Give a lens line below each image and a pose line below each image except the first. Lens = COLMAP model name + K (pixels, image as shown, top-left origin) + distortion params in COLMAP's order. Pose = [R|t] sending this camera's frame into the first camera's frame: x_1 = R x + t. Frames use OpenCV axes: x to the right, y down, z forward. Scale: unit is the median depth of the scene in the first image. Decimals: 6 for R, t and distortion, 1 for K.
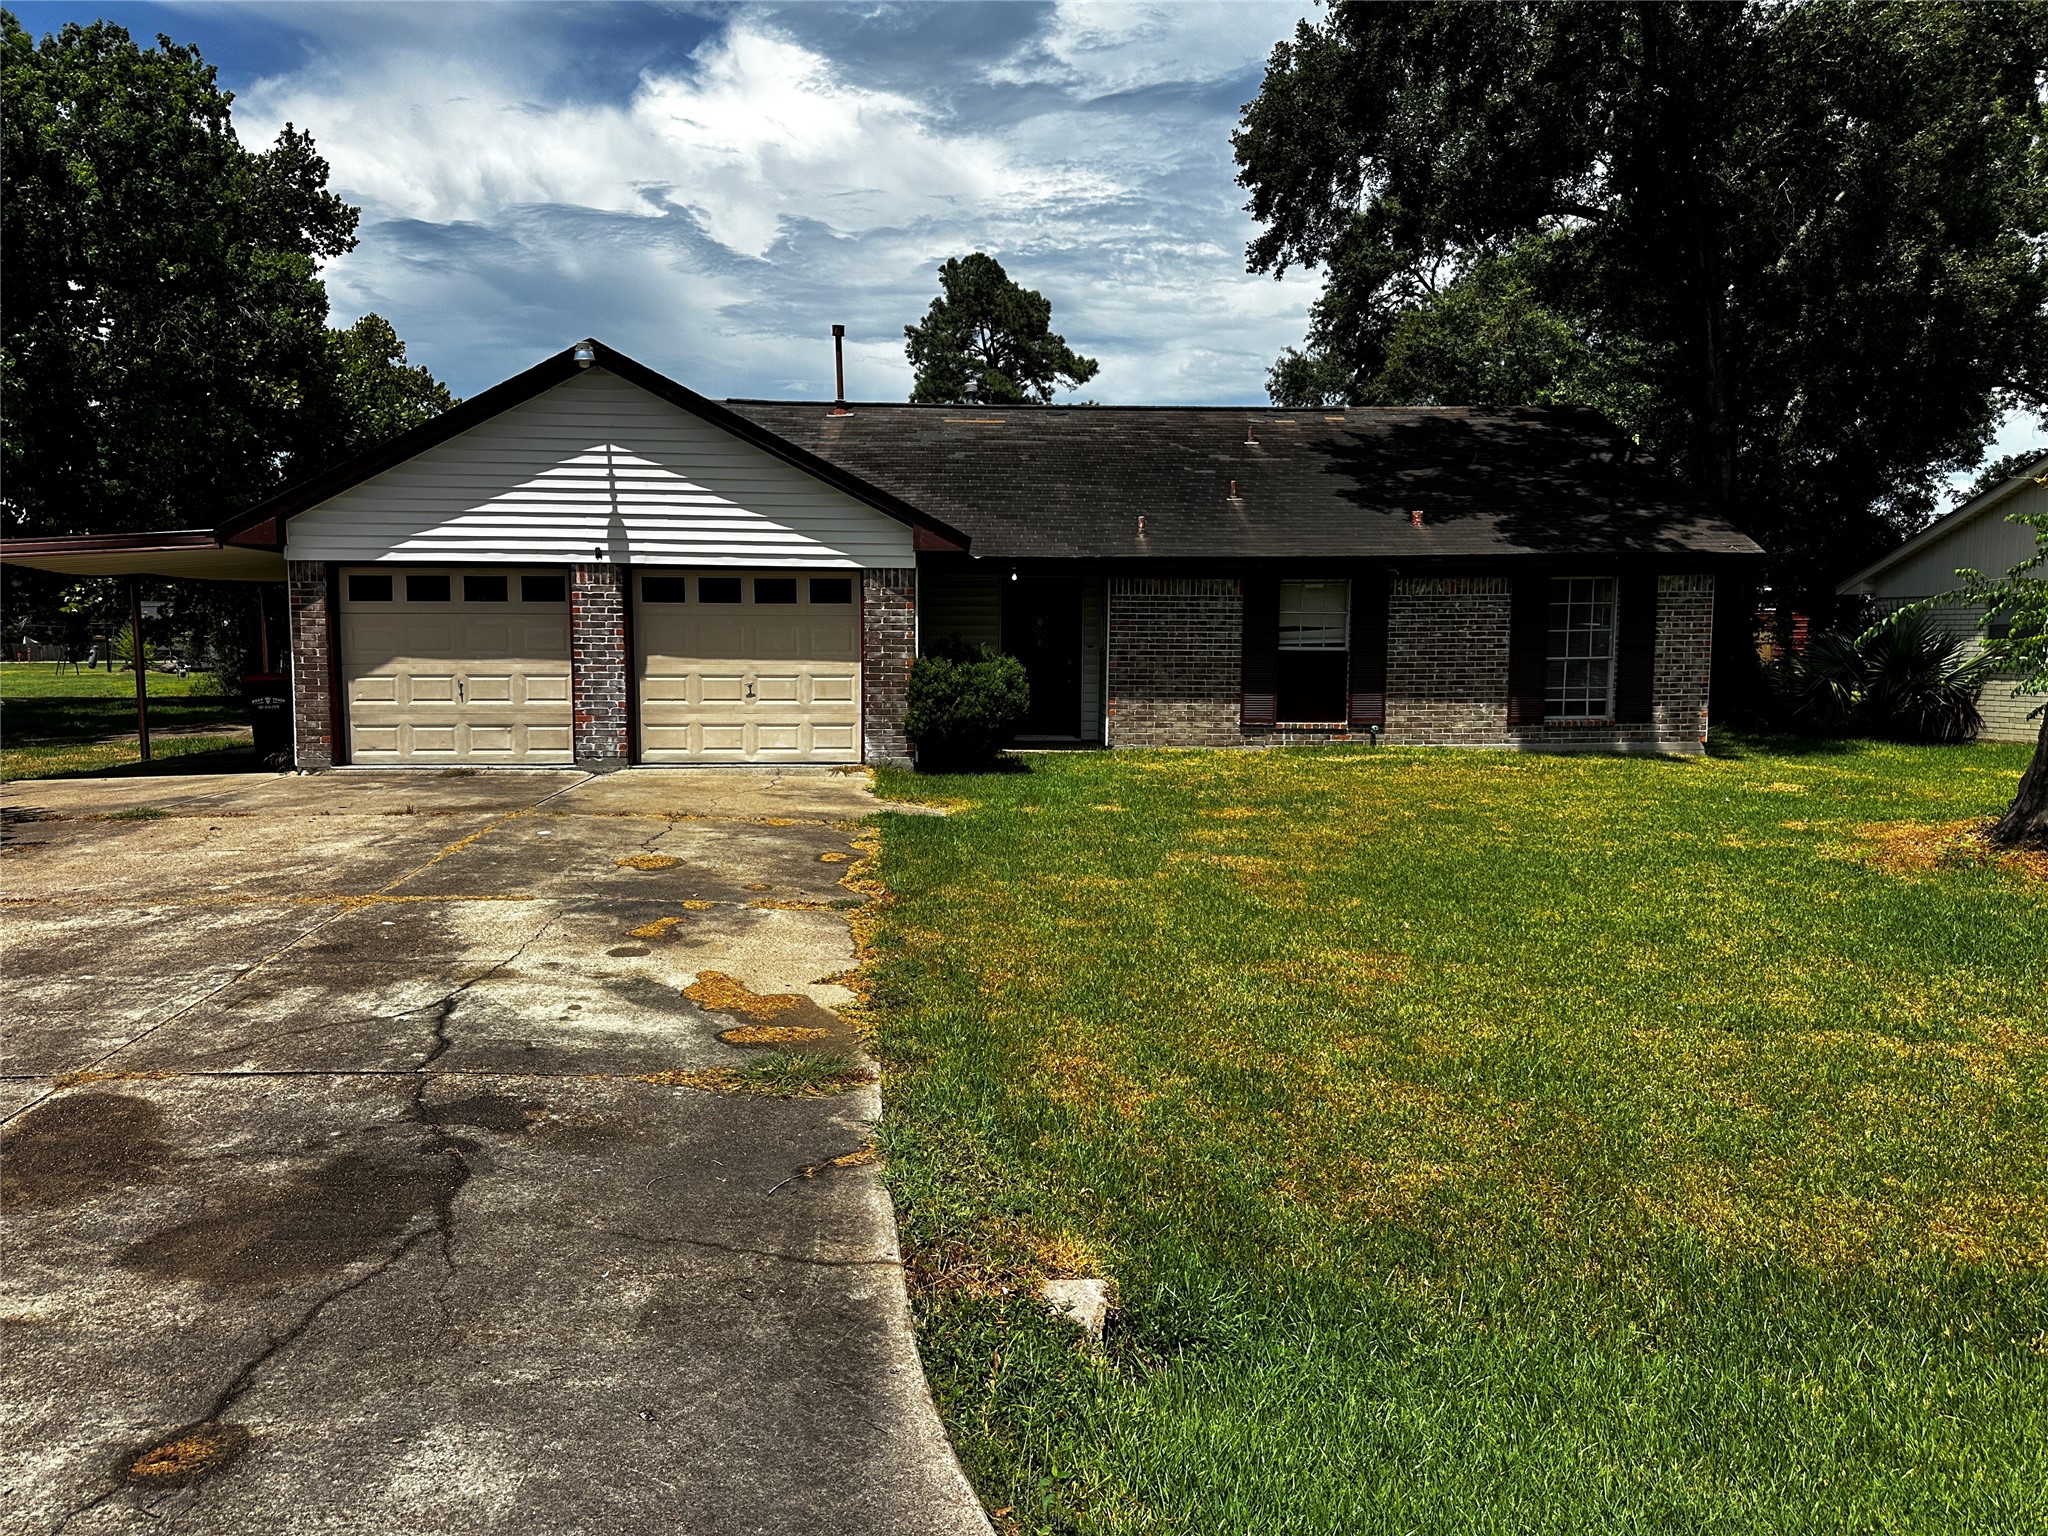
lens RADIAL K [[1430.6, 0, 1025.6], [0, 1430.6, 773.9], [0, 0, 1]] dist [0.078855, -0.000607]
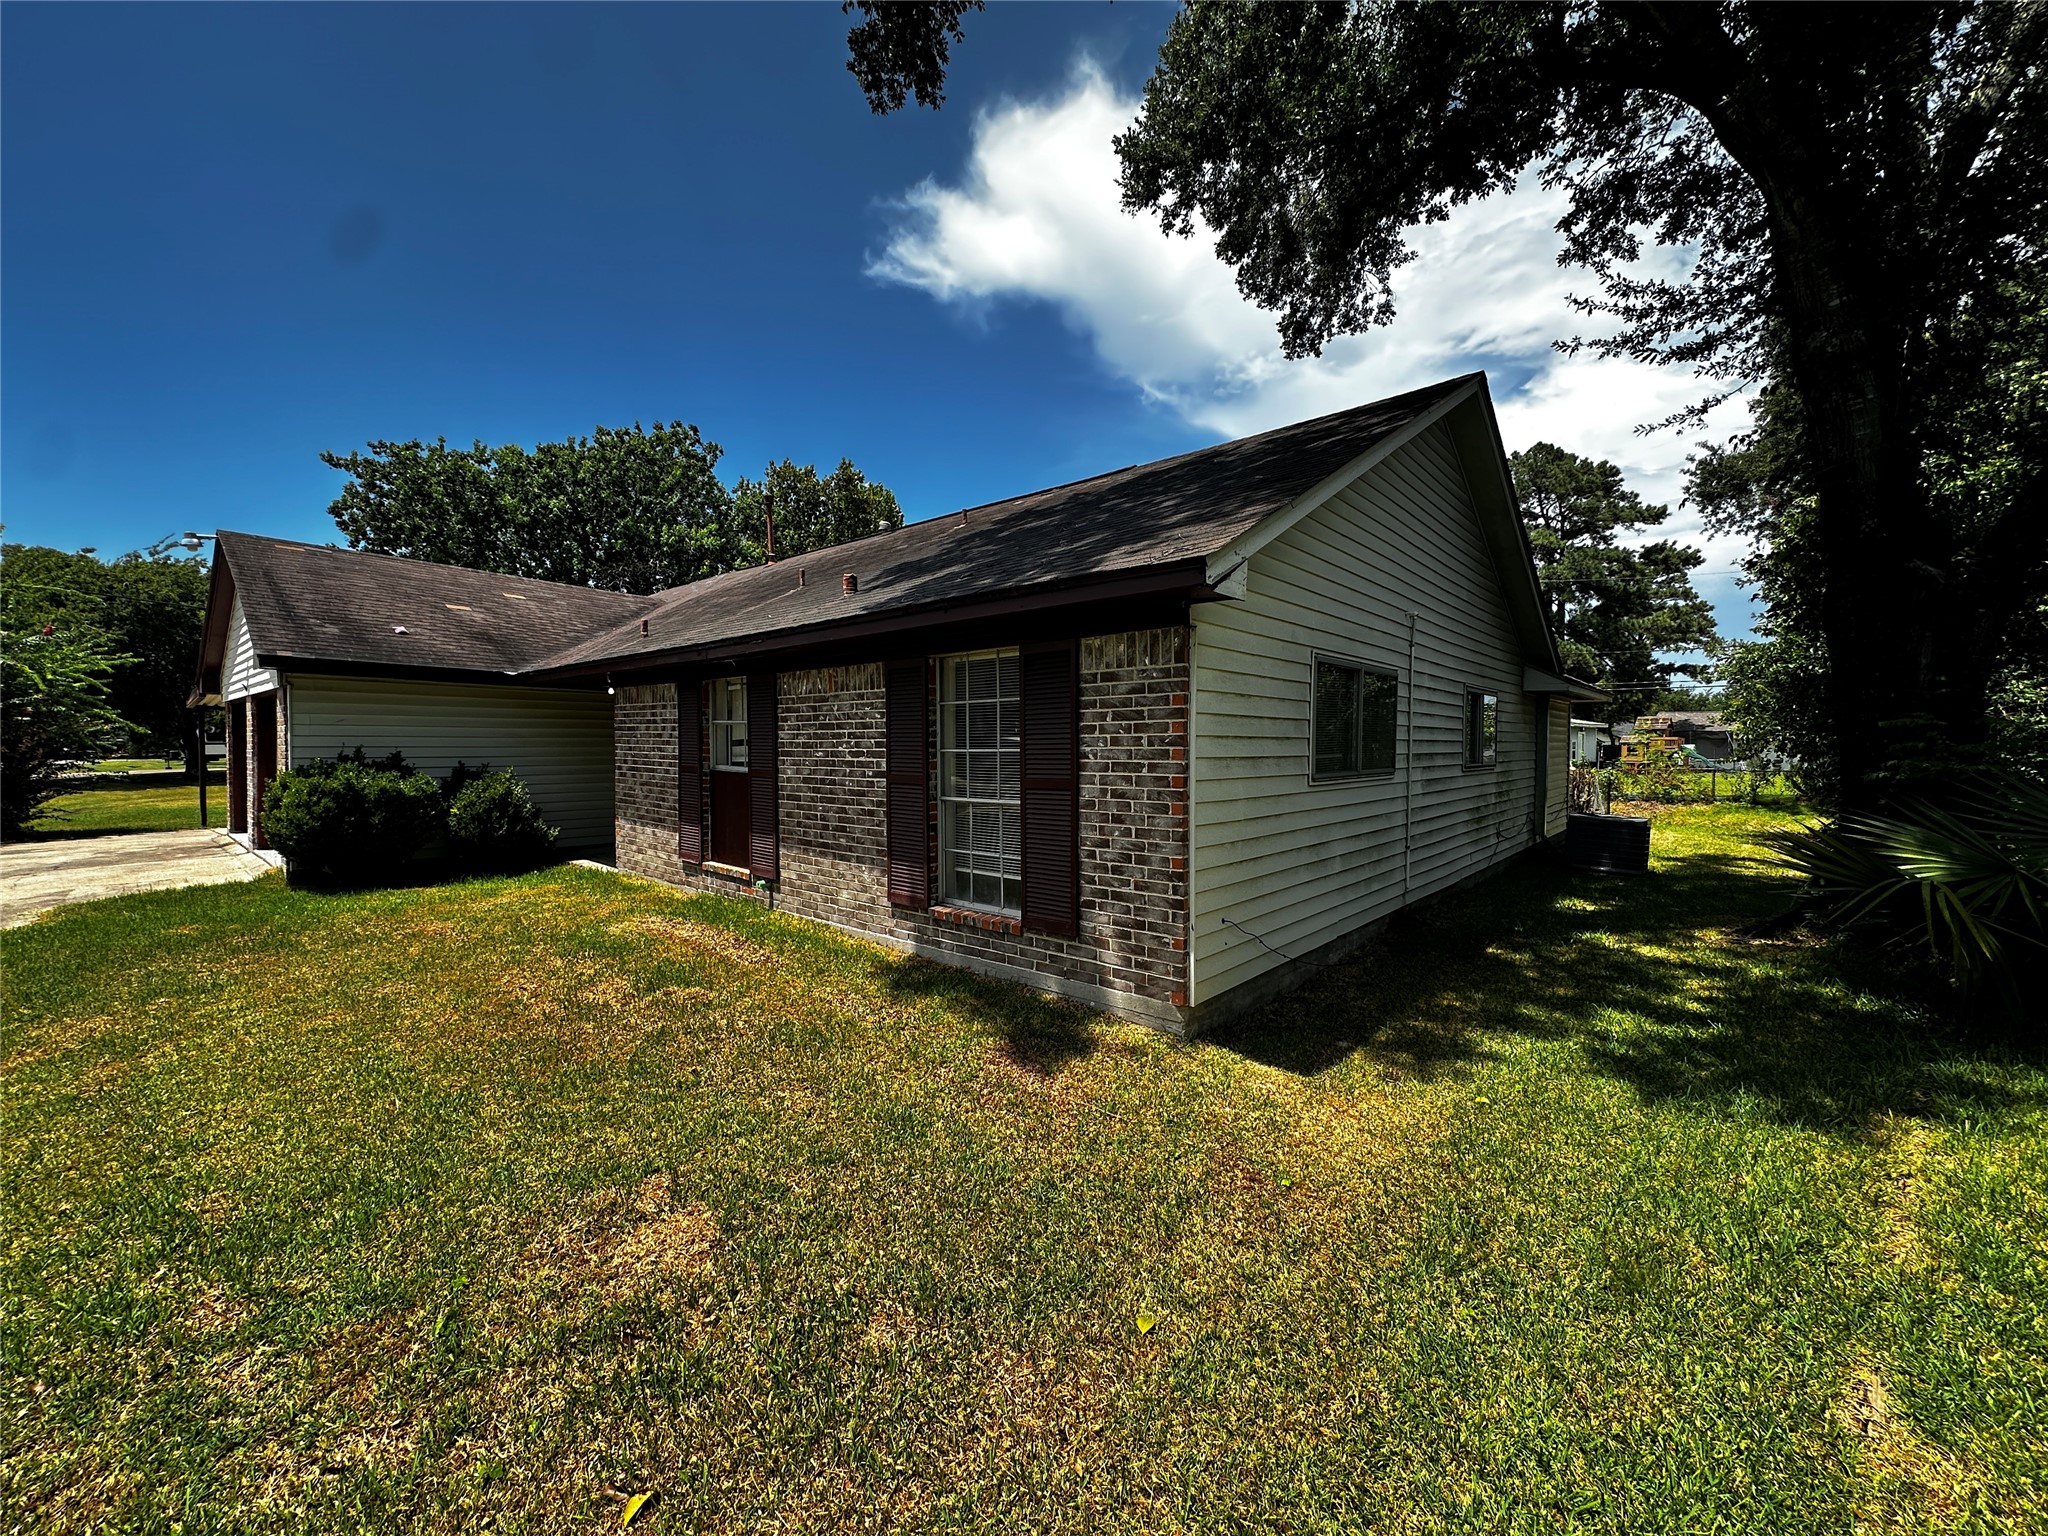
lens RADIAL K [[815.8, 0, 1018.0], [0, 815.8, 768.9], [0, 0, 1]] dist [0.001655, 0.000103]
pose [[0.716380, 0.024992, -0.697262, 0.716169], [-0.066567, 0.997248, -0.032649, -0.097987], [0.694527, 0.069804, 0.716072, 0.935169]]
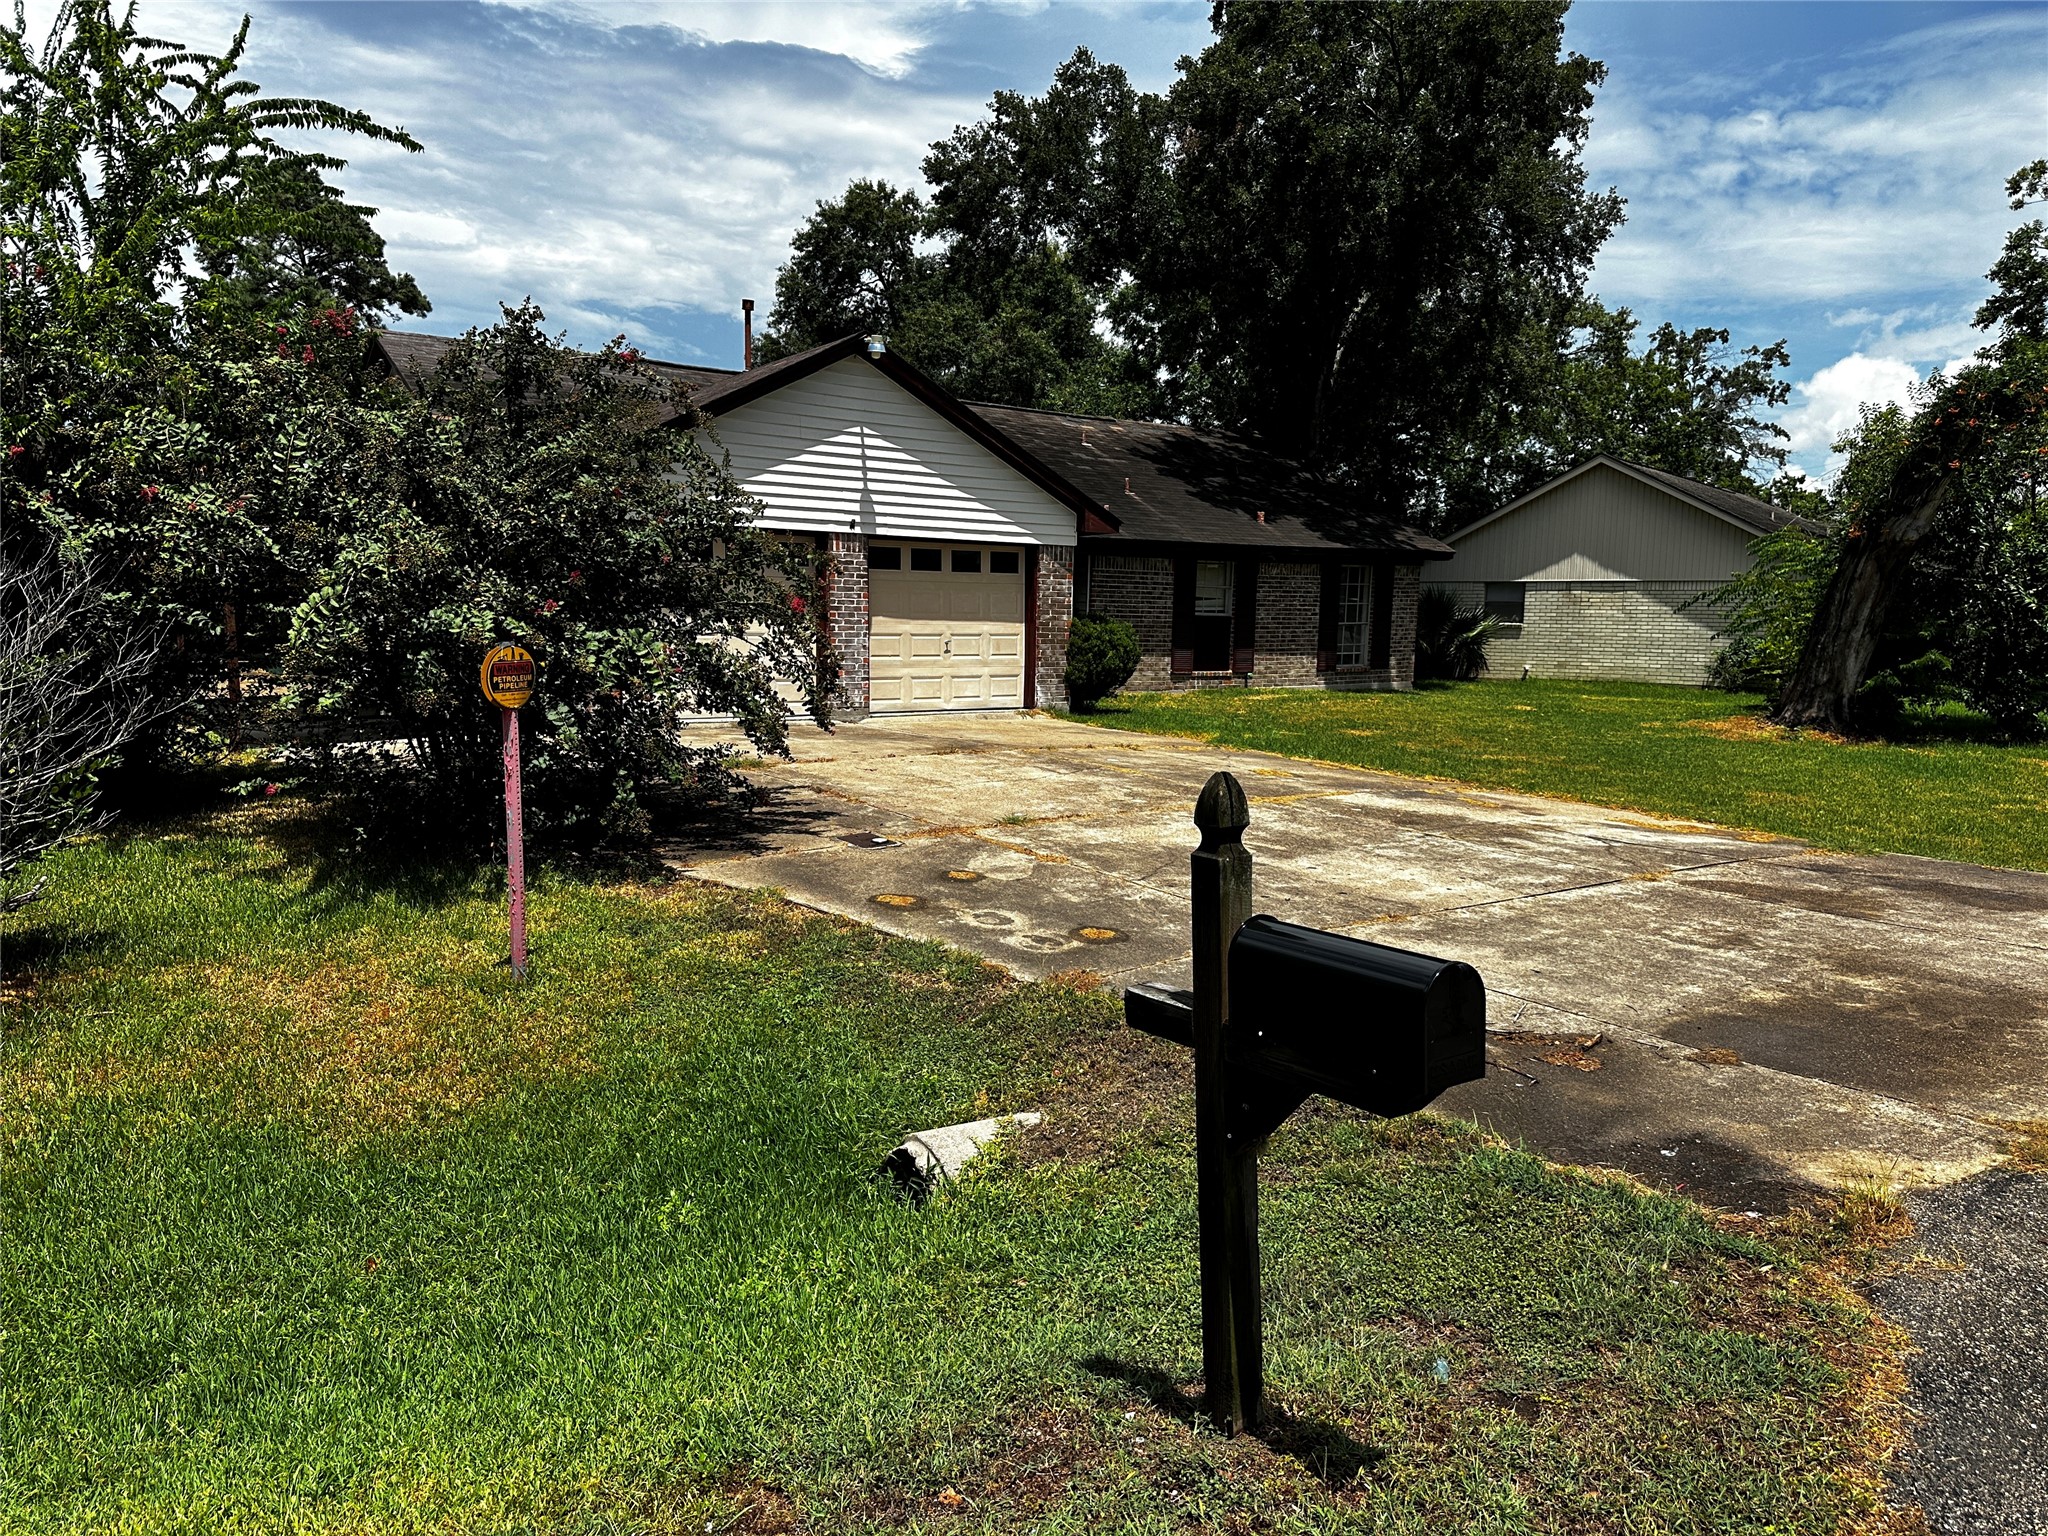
lens RADIAL K [[1430.6, 0, 1025.3], [0, 1430.6, 766.0], [0, 0, 1]] dist [0.078855, -0.000607]
pose [[0.839966, -0.048267, 0.540488, -0.766044], [0.036824, 0.998810, 0.031969, 0.002746], [-0.541388, -0.006950, 0.840744, -0.003531]]
